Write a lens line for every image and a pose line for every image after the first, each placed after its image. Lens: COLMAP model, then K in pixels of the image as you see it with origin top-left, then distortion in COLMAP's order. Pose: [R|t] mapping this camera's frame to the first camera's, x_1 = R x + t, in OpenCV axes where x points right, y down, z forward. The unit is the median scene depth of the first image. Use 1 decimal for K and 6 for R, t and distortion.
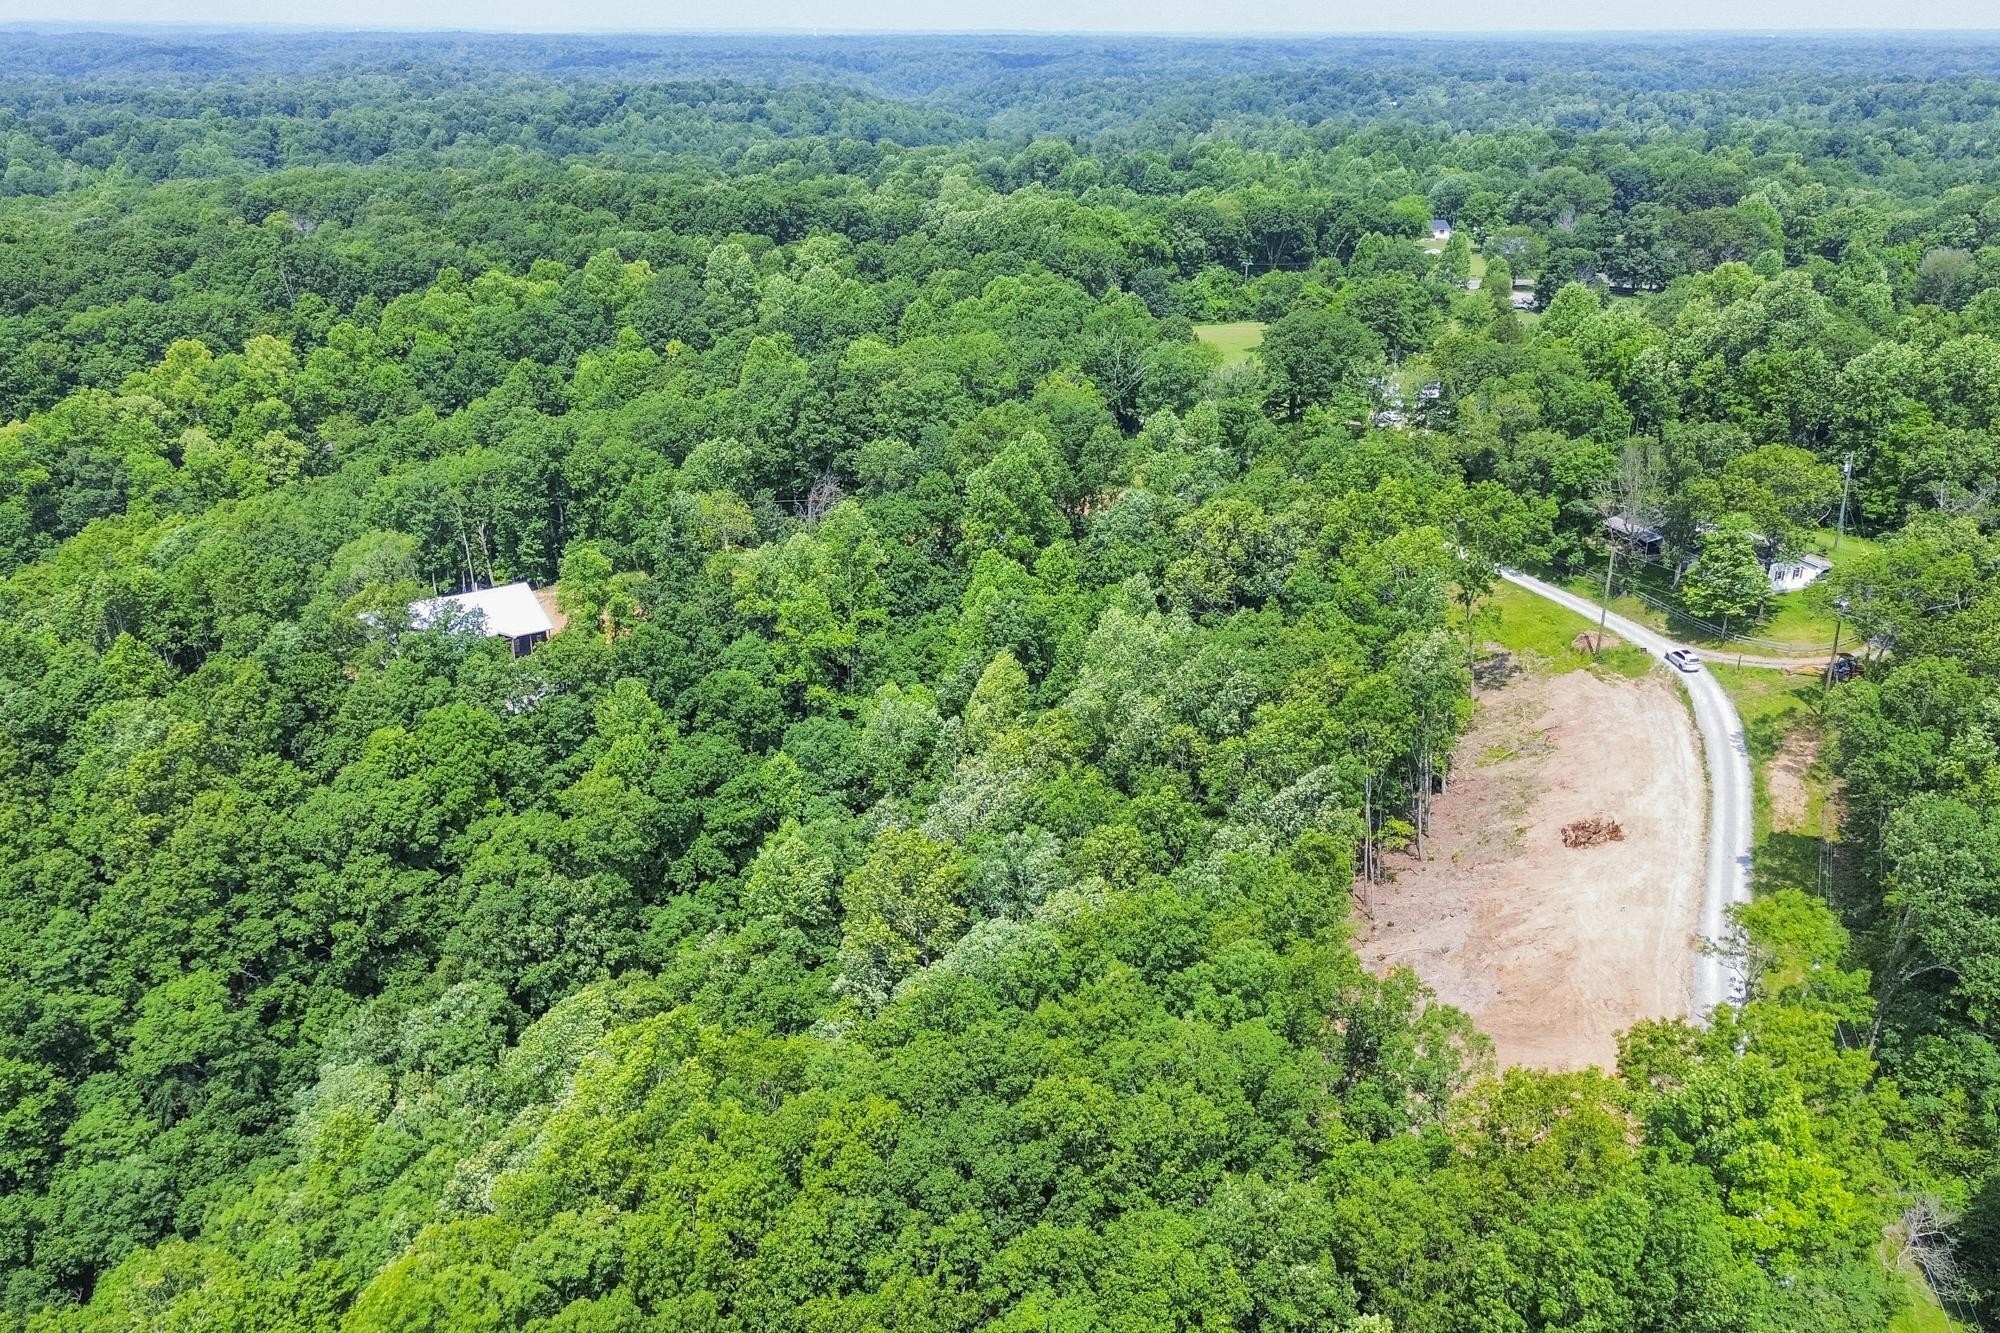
lens RADIAL K [[1692.1, 0, 982.5], [0, 1692.1, 665.4], [0, 0, 1]] dist [0.031403, -0.006648]
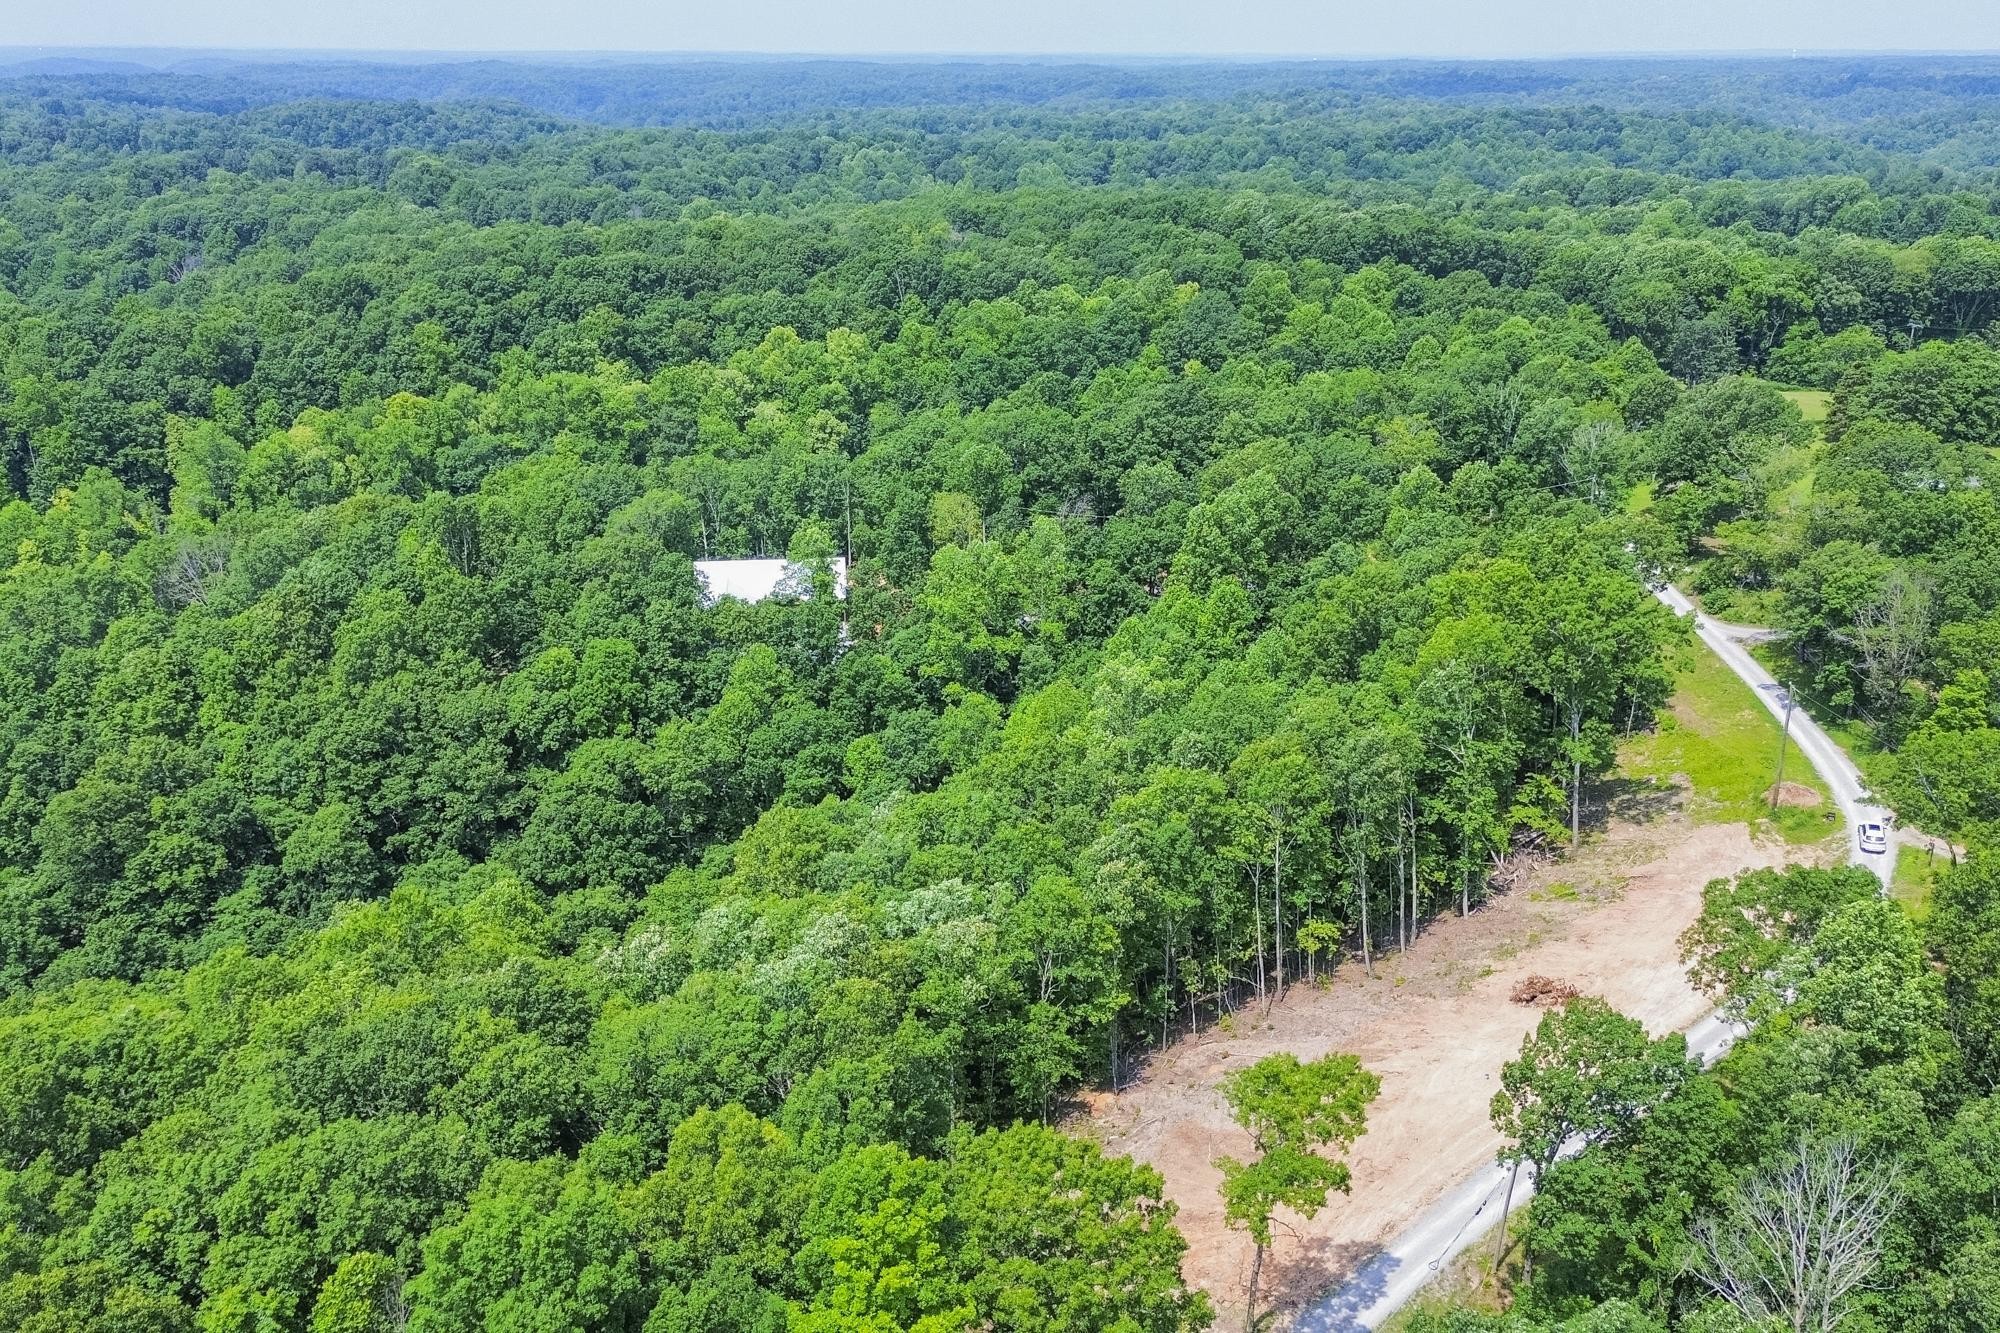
lens RADIAL K [[1697.3, 0, 1014.2], [0, 1697.3, 673.4], [0, 0, 1]] dist [0.046070, -0.020714]
pose [[0.863012, 0.168529, -0.476243, 0.415731], [-0.173734, 0.984224, 0.033462, -0.034432], [0.474369, 0.053862, 0.878677, 0.088071]]
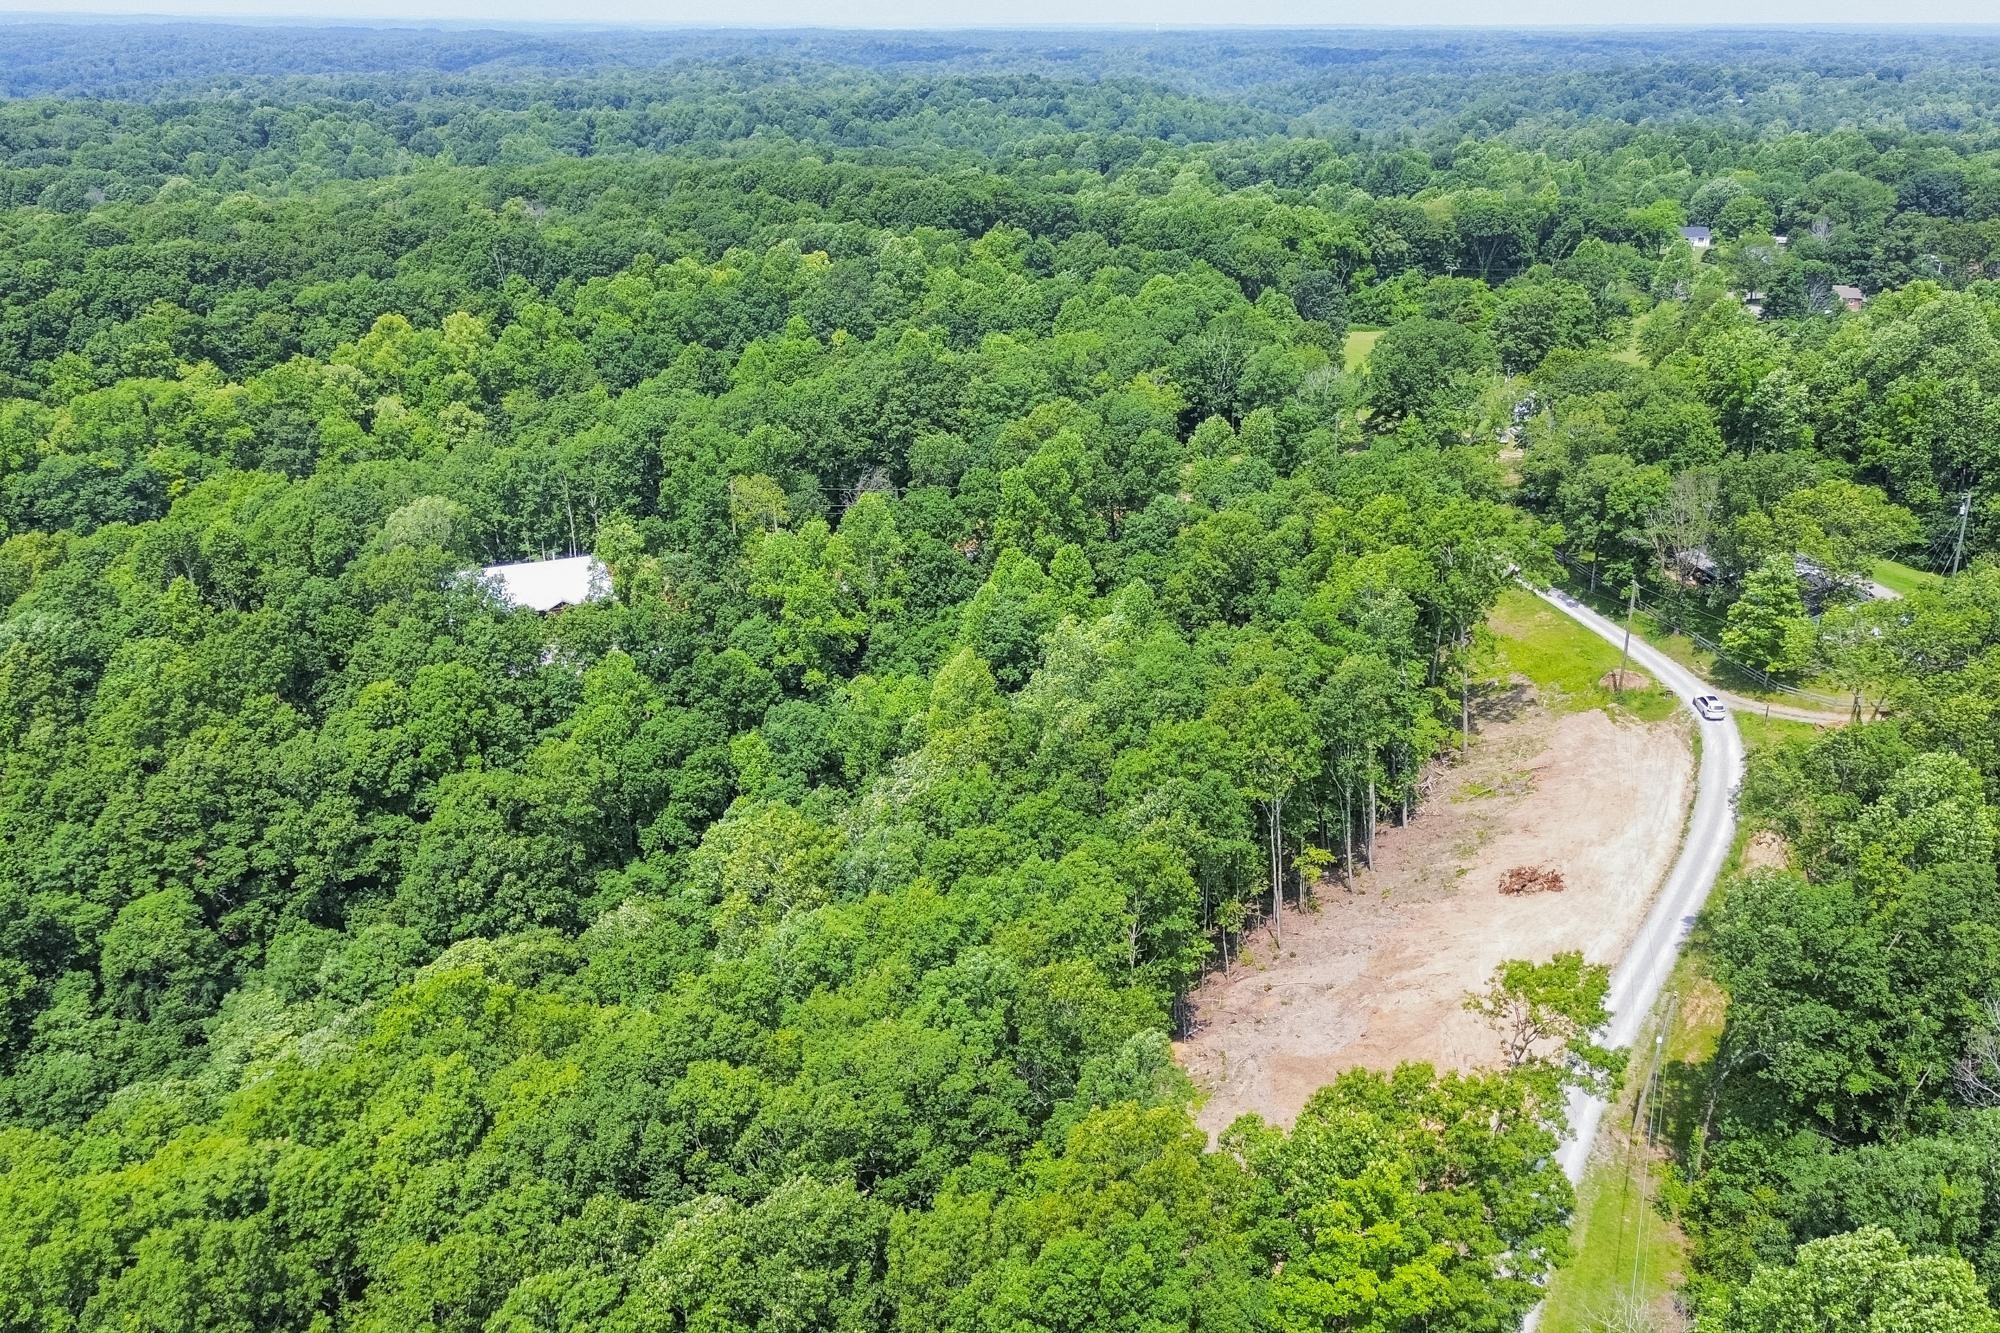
lens RADIAL K [[1683.6, 0, 998.2], [0, 1683.6, 671.9], [0, 0, 1]] dist [0.033770, -0.008617]
pose [[0.981146, 0.068857, -0.180587, 0.186839], [-0.067492, 0.997626, 0.013701, -0.008162], [0.181101, -0.001254, 0.983464, 0.018359]]
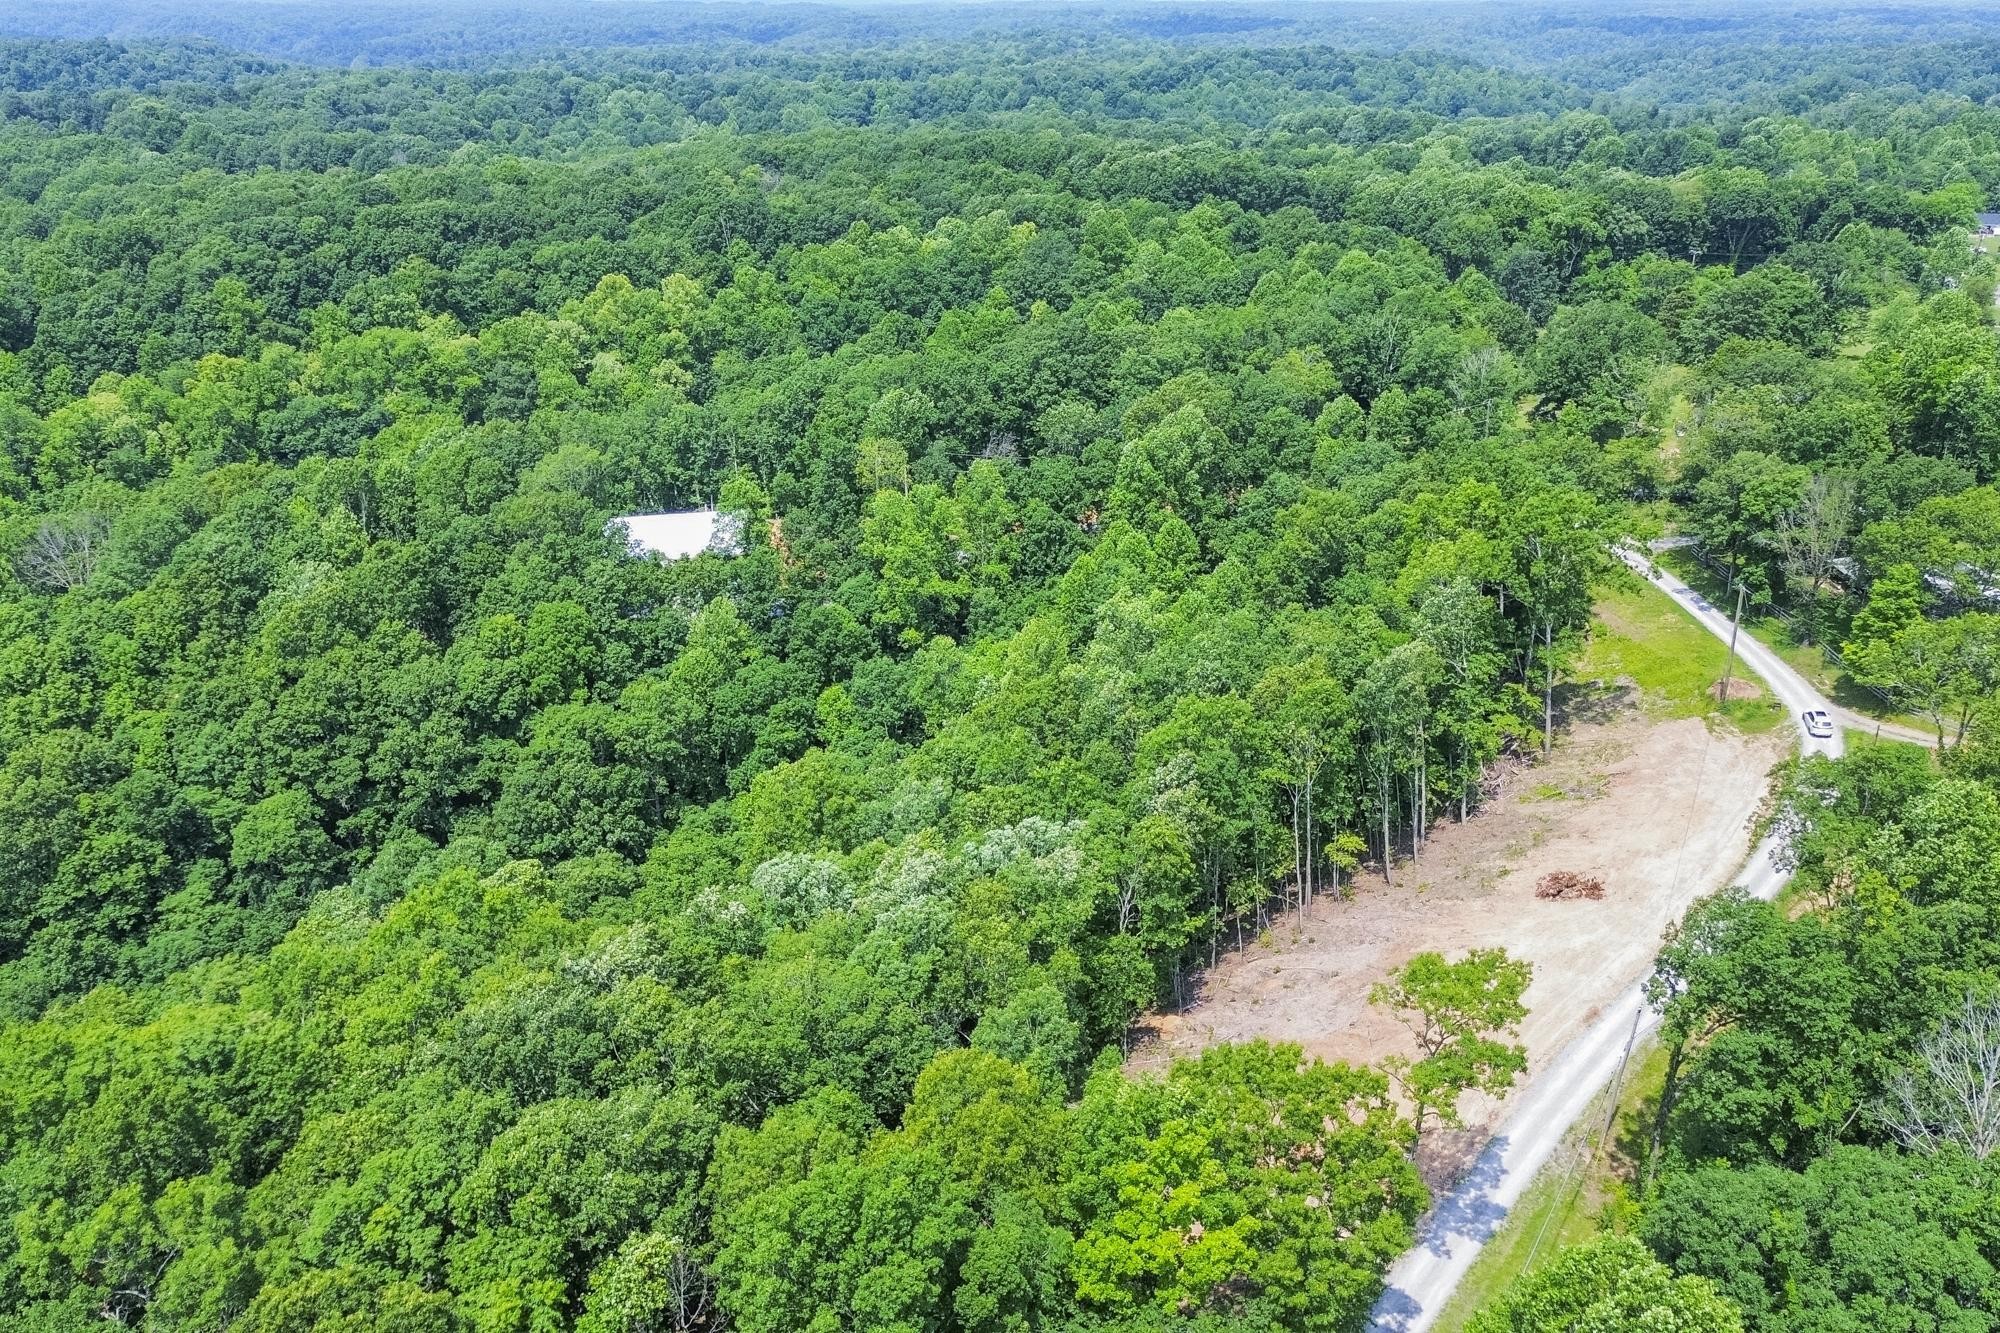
lens RADIAL K [[1688.0, 0, 1006.8], [0, 1688.0, 669.4], [0, 0, 1]] dist [0.046936, -0.029128]
pose [[0.932350, 0.132031, -0.336587, 0.299903], [-0.125394, 0.991239, 0.041485, -0.013642], [0.339116, 0.003528, 0.940738, 0.033409]]
